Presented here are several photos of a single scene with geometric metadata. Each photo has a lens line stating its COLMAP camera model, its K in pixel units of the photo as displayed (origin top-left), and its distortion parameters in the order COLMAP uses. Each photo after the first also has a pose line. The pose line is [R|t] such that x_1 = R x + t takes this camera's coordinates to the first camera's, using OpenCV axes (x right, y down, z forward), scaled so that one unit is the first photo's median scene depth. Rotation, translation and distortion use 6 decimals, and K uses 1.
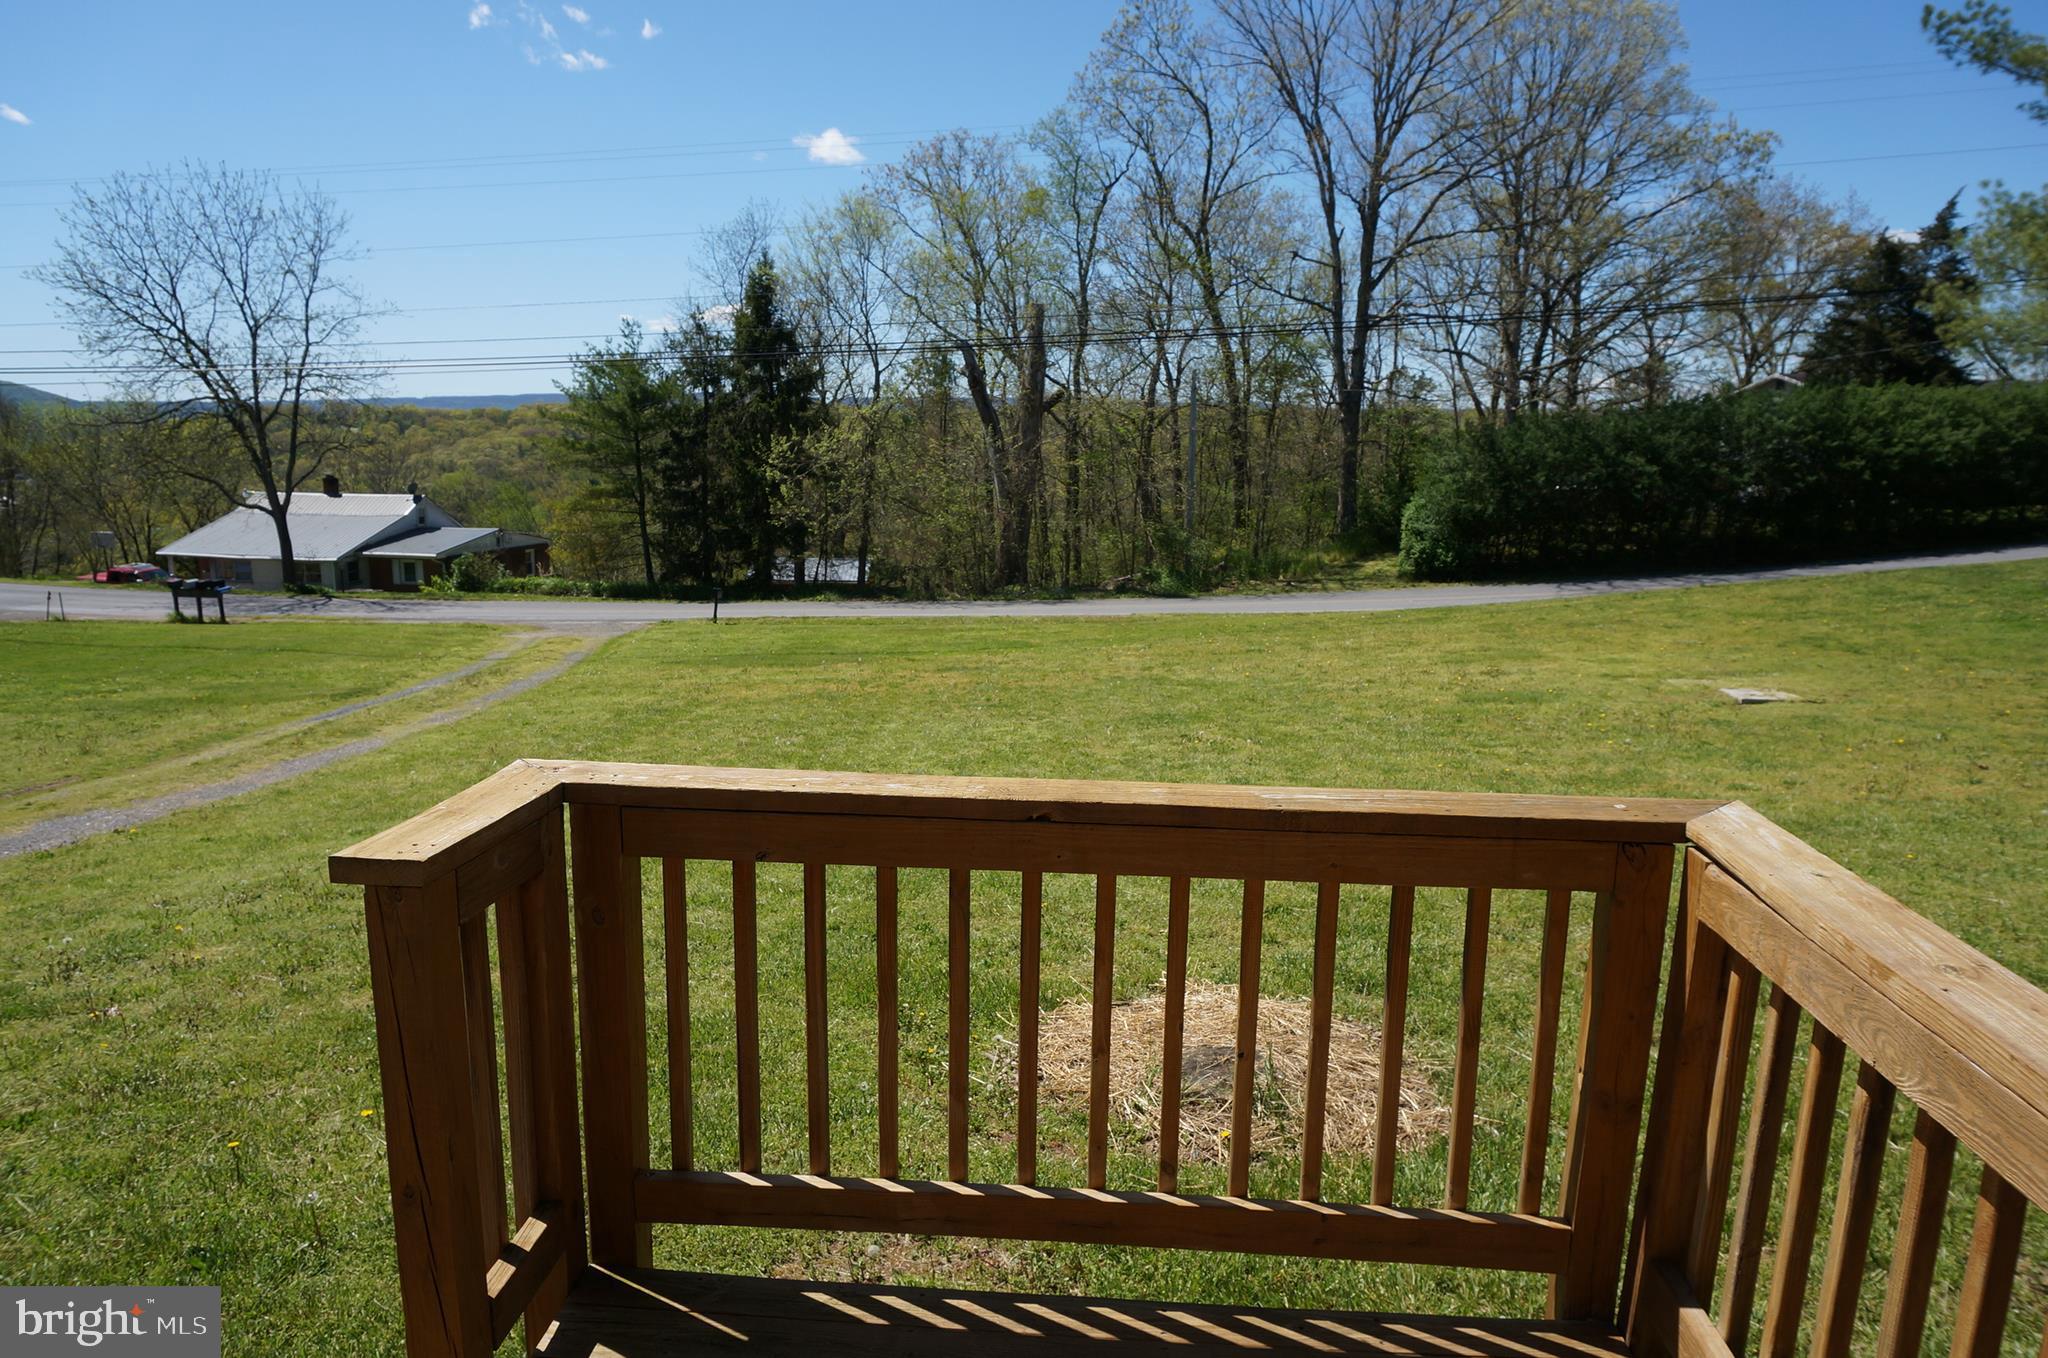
lens RADIAL K [[1363.3, 0, 1035.4], [0, 1363.3, 677.1], [0, 0, 1]] dist [-0.046152, 0.031546]
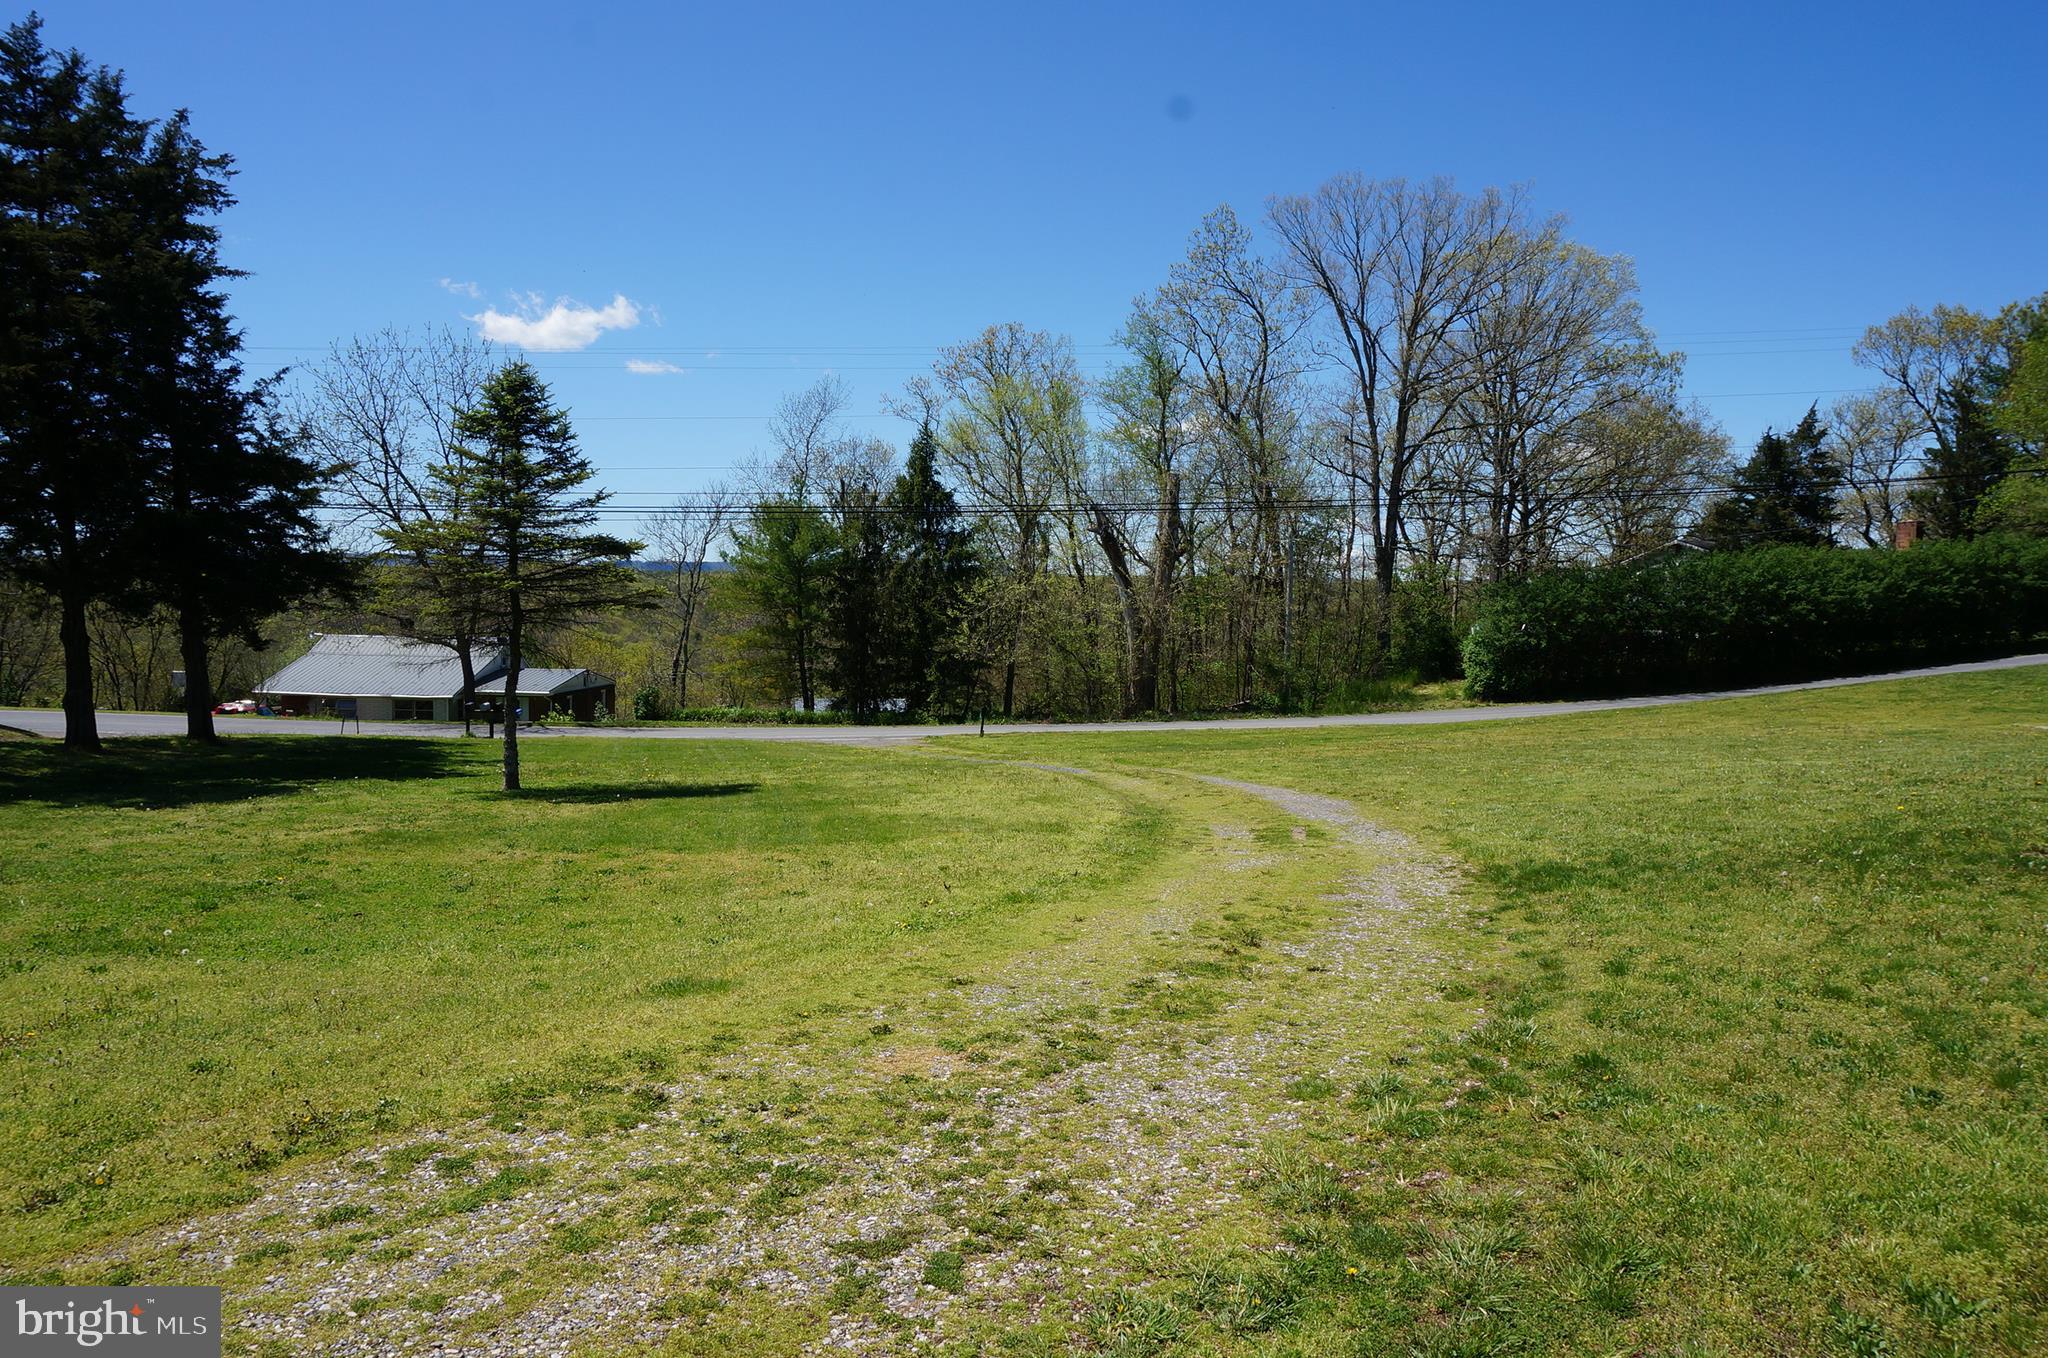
lens RADIAL K [[1363.3, 0, 1024.7], [0, 1363.3, 679.1], [0, 0, 1]] dist [-0.046152, 0.031546]
pose [[0.985084, -0.006695, 0.171942, -0.325759], [0.025026, 0.994192, -0.104667, 0.027494], [-0.170242, 0.107409, 0.979531, -0.141122]]
